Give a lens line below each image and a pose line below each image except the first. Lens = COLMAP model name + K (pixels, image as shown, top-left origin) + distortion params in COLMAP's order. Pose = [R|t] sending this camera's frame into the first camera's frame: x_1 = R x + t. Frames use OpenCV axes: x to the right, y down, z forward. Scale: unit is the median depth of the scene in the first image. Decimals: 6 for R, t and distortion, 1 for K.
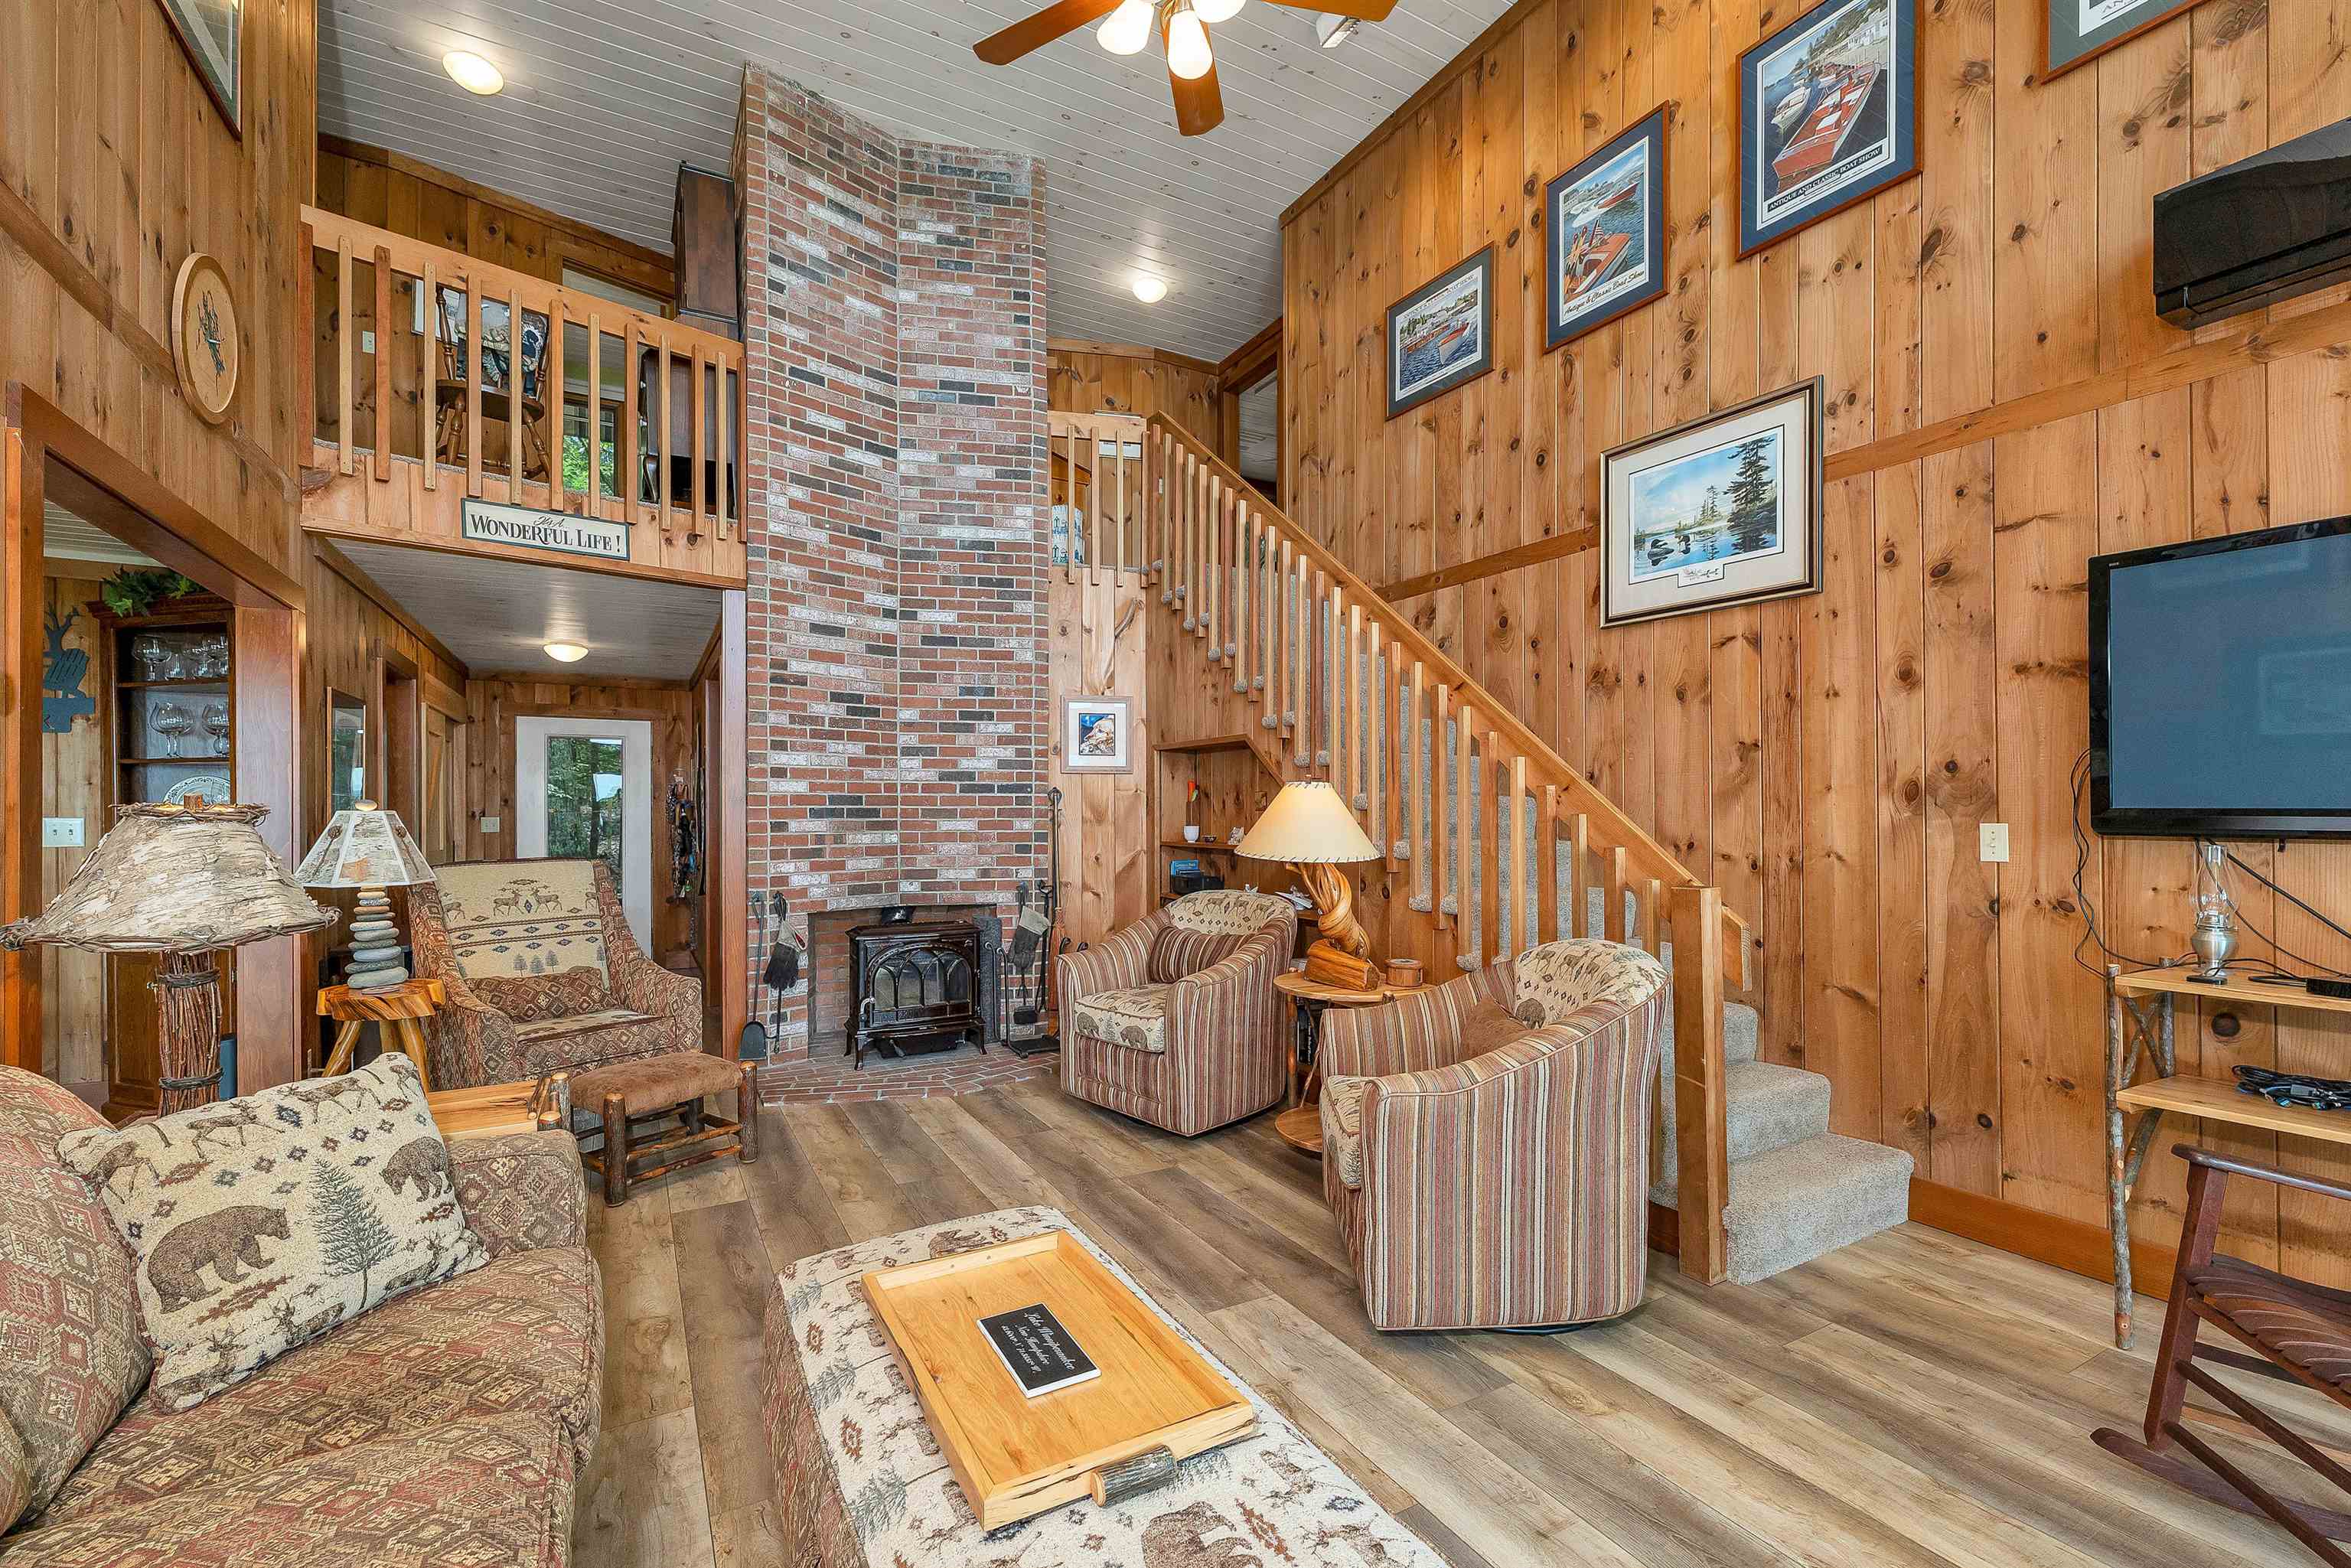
lens RADIAL K [[983.6, 0, 1174.0], [0, 983.6, 808.9], [0, 0, 1]] dist [0.000962, 0.000047]
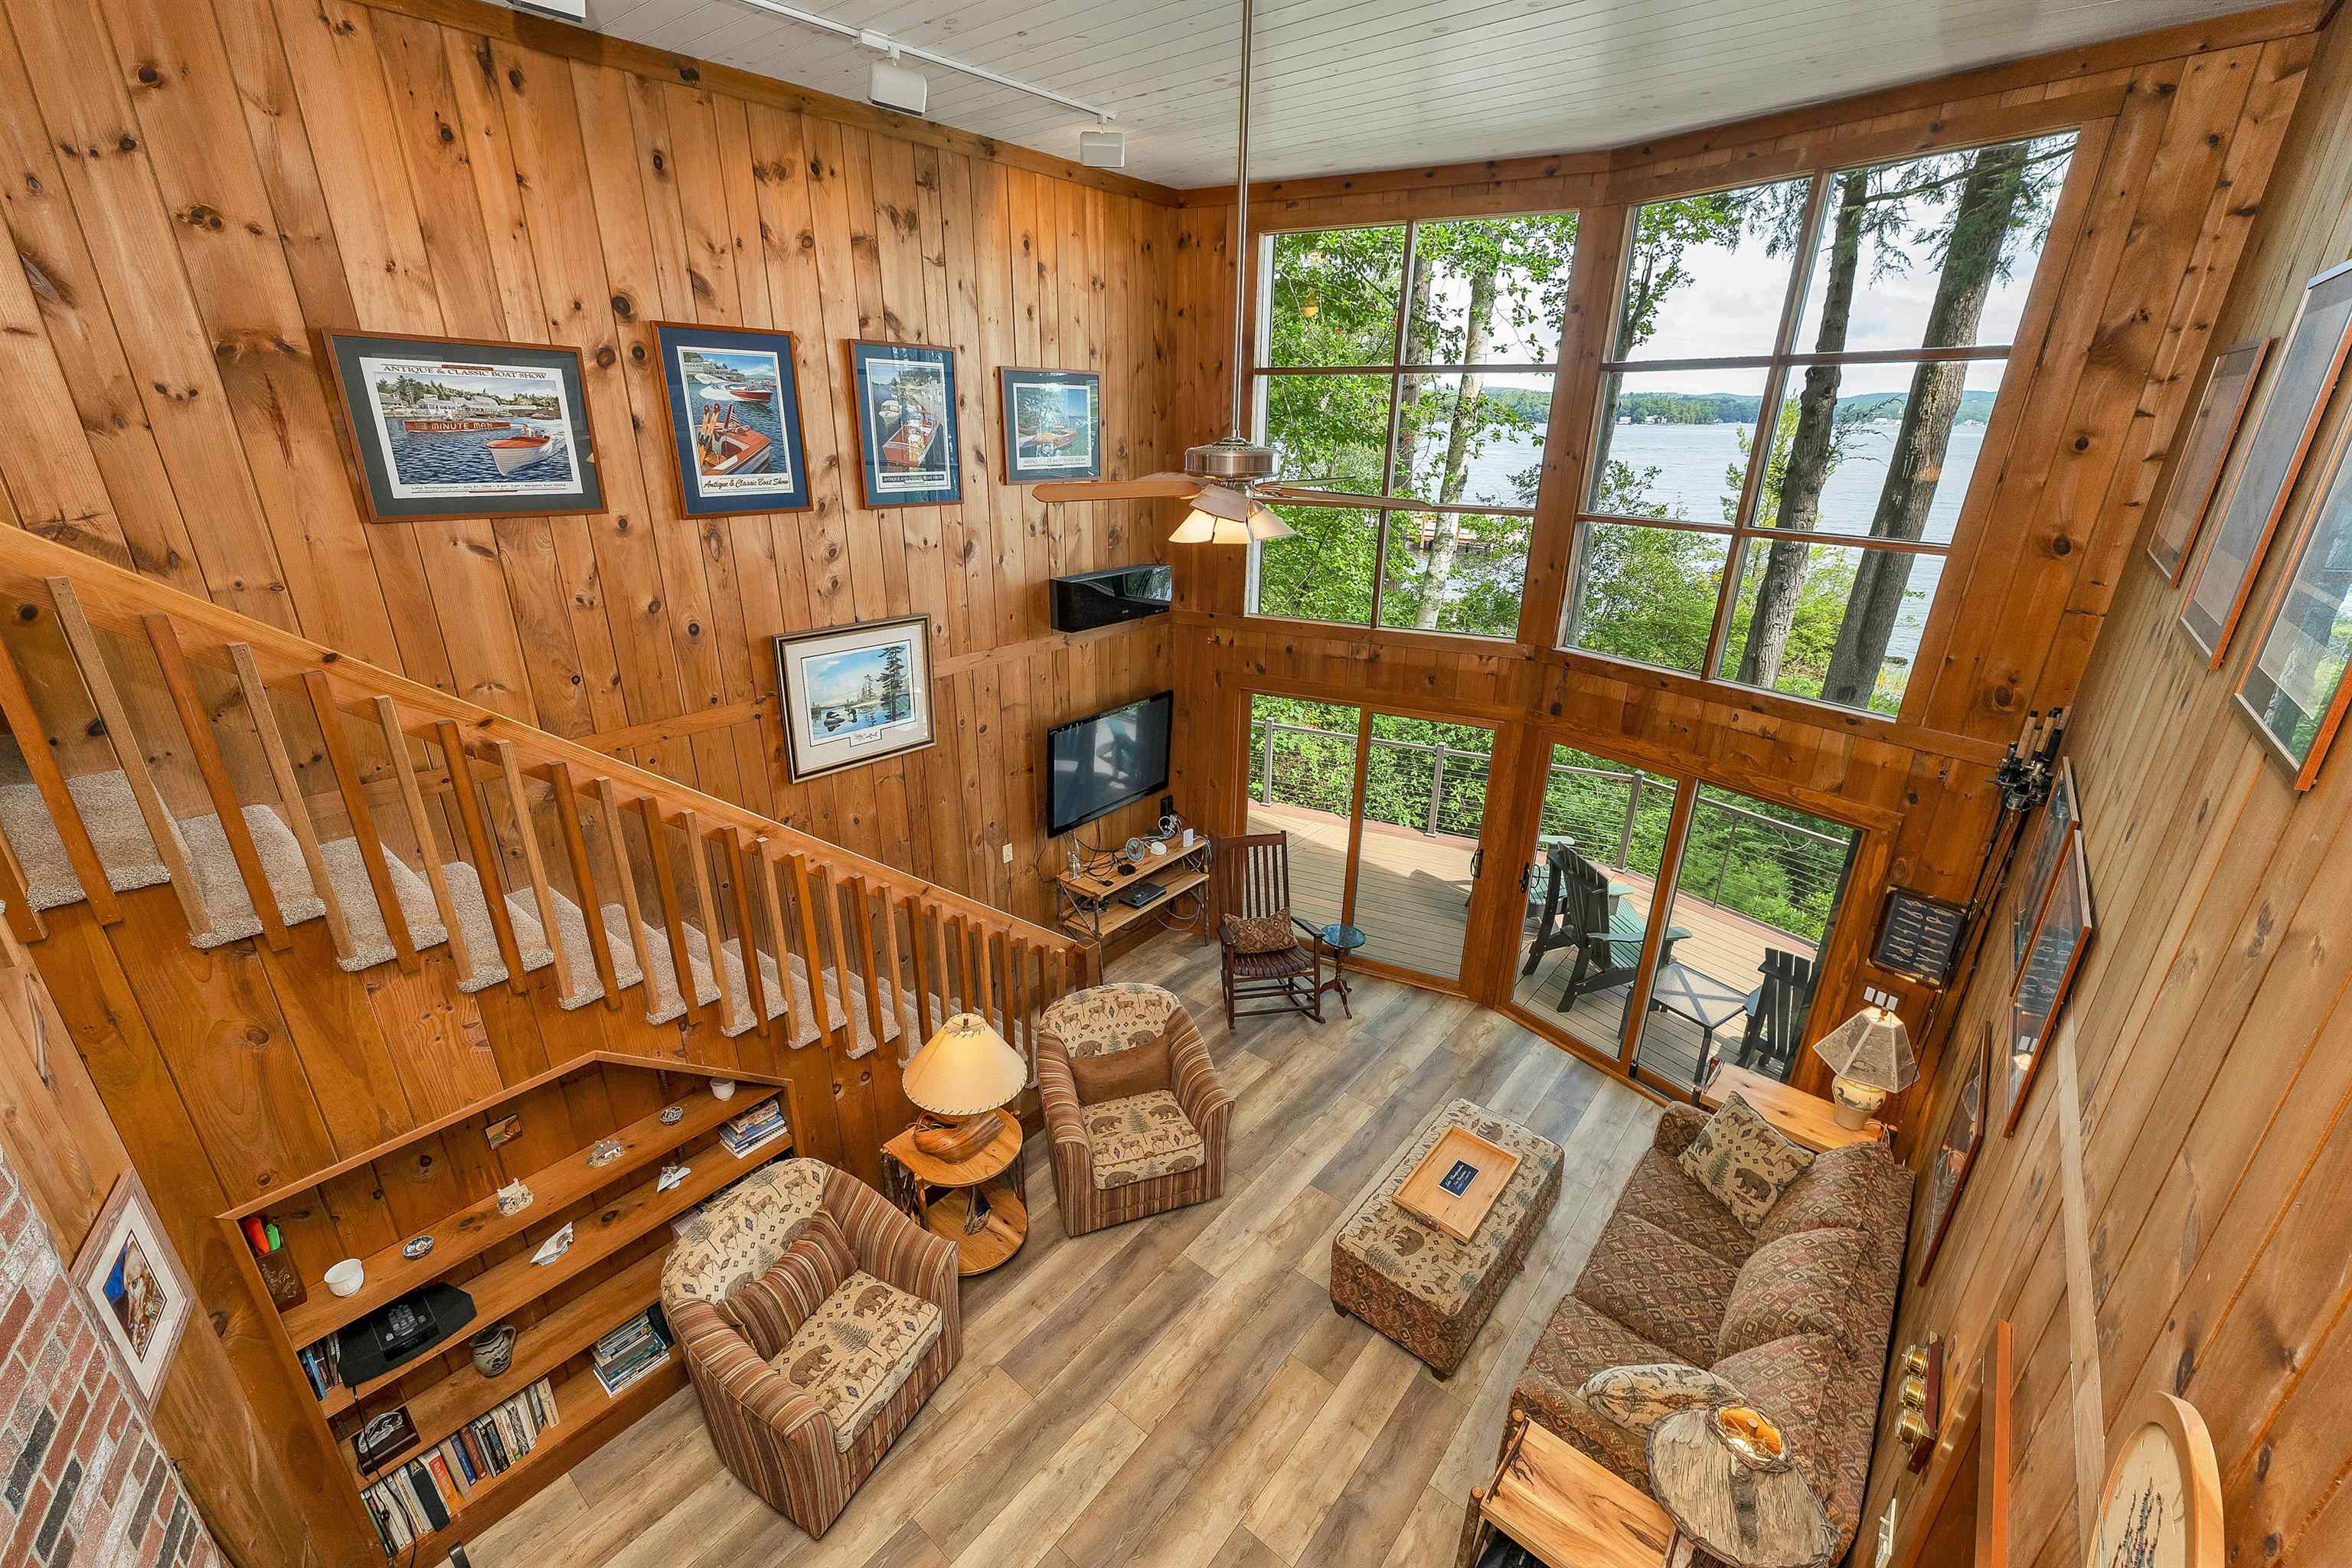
lens RADIAL K [[953.7, 0, 1171.5], [0, 953.7, 784.6], [0, 0, 1]] dist [0.000361, 0.000074]
pose [[-0.355604, -0.341703, 0.869934, -0.727668], [-0.012479, 0.932425, 0.361148, -0.610175], [-0.934553, 0.117570, -0.335838, 0.978285]]
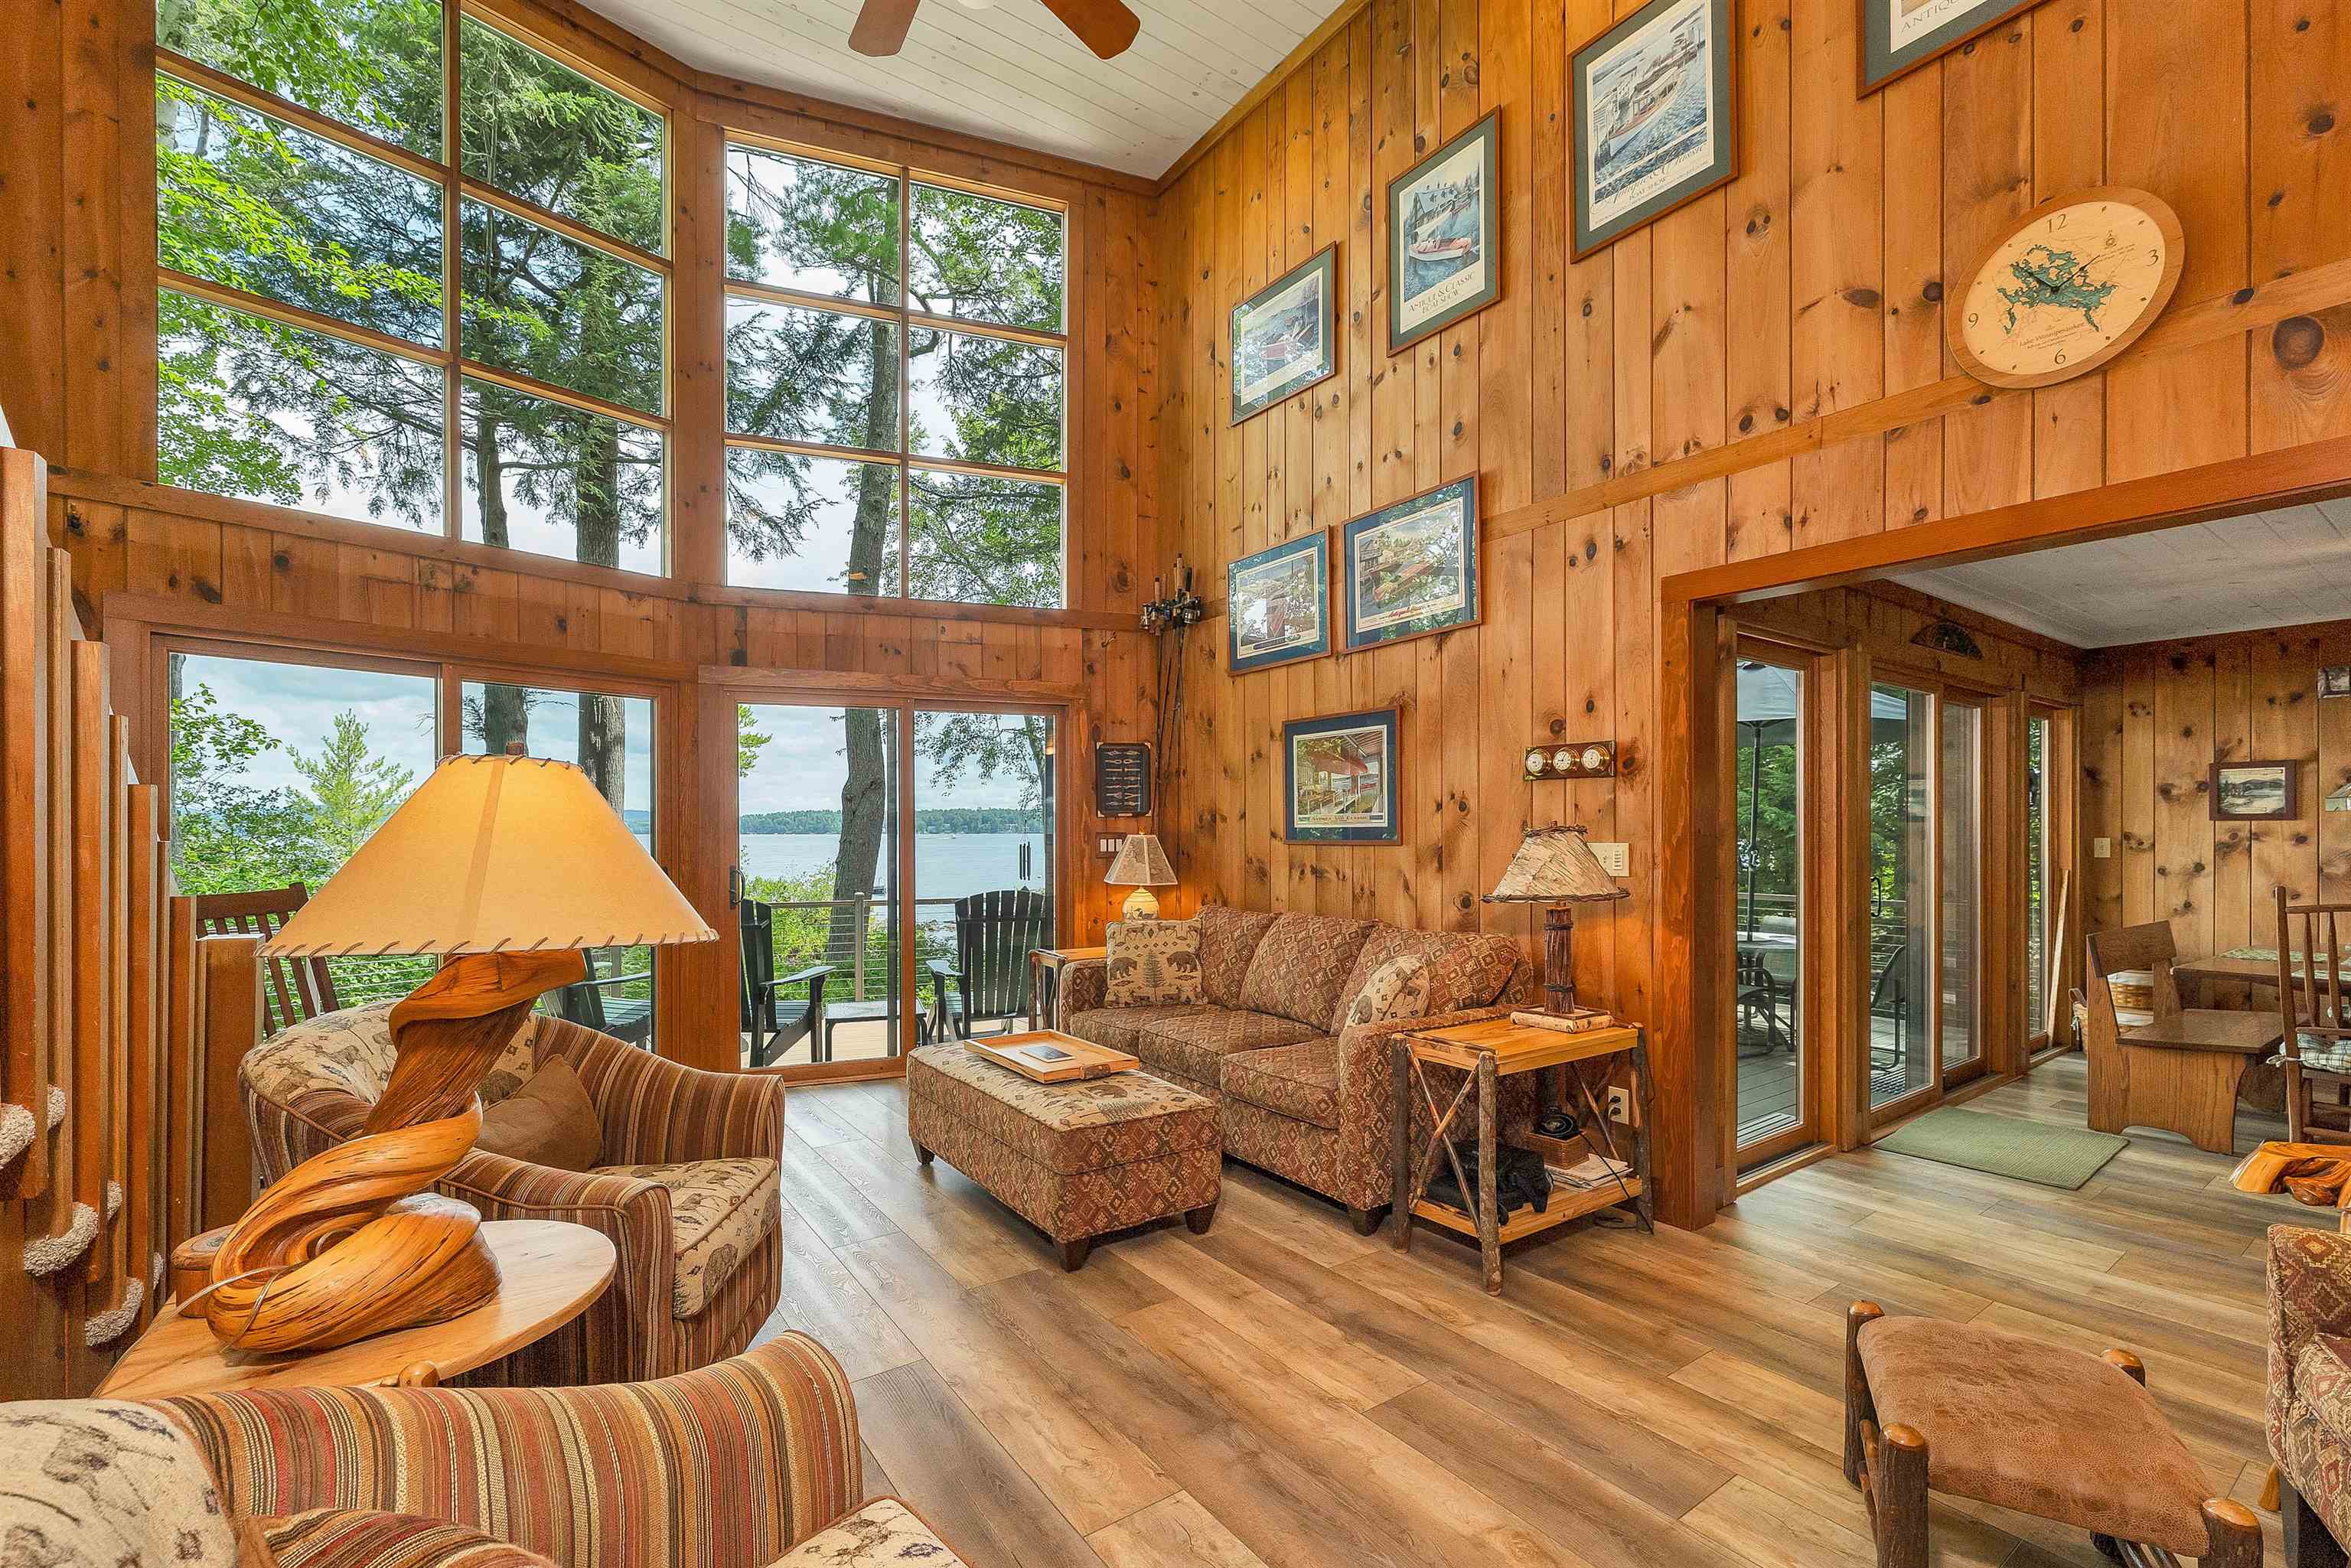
lens RADIAL K [[992.6, 0, 1169.6], [0, 992.6, 831.7], [0, 0, 1]] dist [0.001503, -0.000280]
pose [[-0.994367, 0.003946, -0.105923, -0.069062], [0.003960, 0.999992, 0.000084, 0.001099], [0.105923, -0.000336, -0.994374, 1.239307]]
